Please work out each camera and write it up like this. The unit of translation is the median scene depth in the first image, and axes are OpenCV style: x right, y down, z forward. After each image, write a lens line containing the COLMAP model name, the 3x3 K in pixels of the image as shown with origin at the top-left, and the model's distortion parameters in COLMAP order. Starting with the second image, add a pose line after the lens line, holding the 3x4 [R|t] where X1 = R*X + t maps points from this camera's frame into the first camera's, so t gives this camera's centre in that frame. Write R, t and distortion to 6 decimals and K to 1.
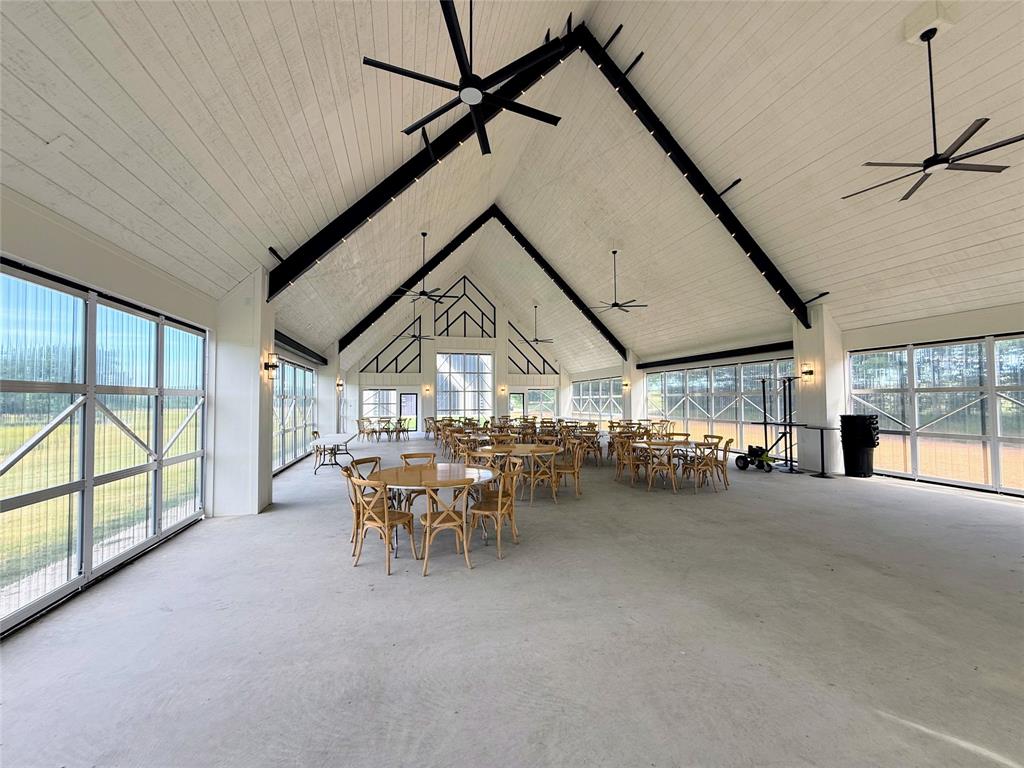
lens RADIAL K [[408.1, 0, 510.2], [0, 408.1, 384.6], [0, 0, 1]] dist [0.000397, 0.000208]
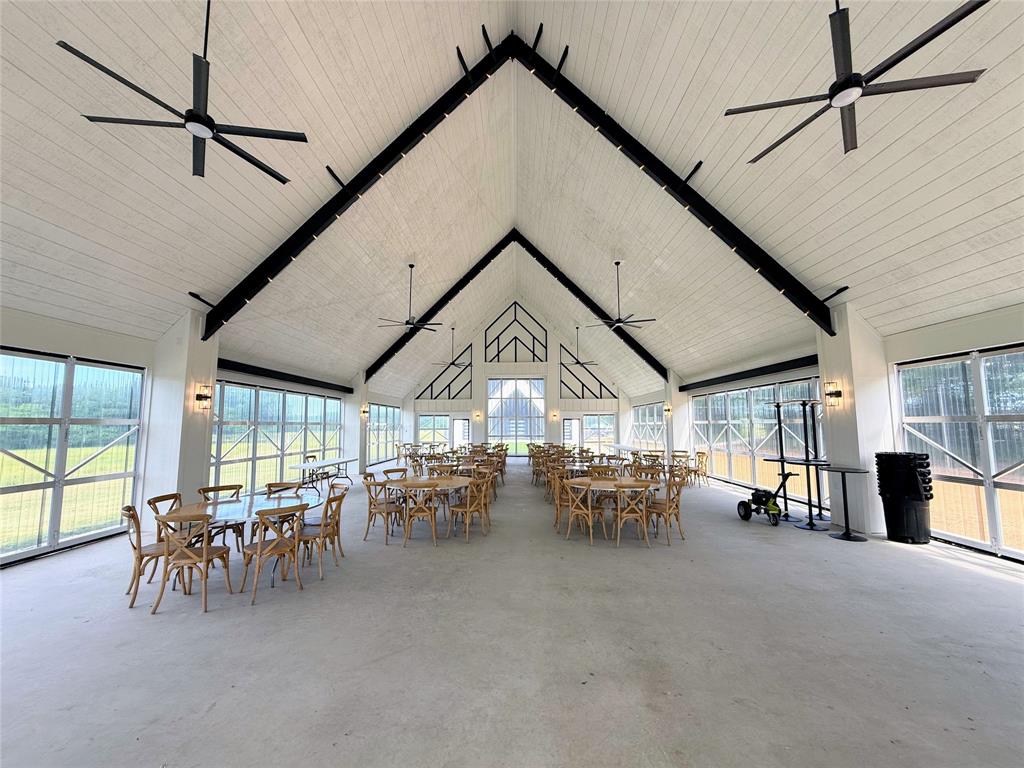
lens RADIAL K [[408.1, 0, 510.0], [0, 408.1, 387.1], [0, 0, 1]] dist [0.000397, 0.000208]
pose [[0.960040, -0.021694, -0.279021, 0.358893], [0.006725, 0.998492, -0.054491, -0.005475], [0.279782, 0.050437, 0.958738, 0.111064]]
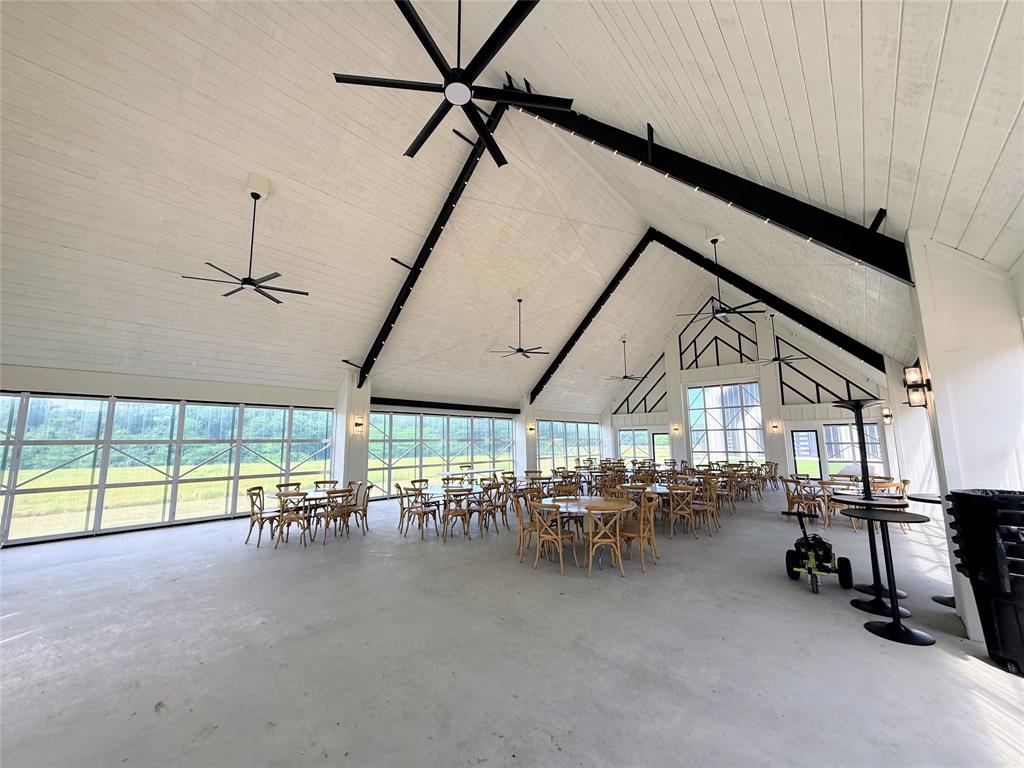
lens RADIAL K [[408.1, 0, 510.8], [0, 408.1, 386.4], [0, 0, 1]] dist [0.000397, 0.000208]
pose [[0.555067, -0.109719, -0.824538, 0.828834], [0.038437, 0.993587, -0.106338, 0.001276], [0.830917, 0.027332, 0.555724, 0.385013]]
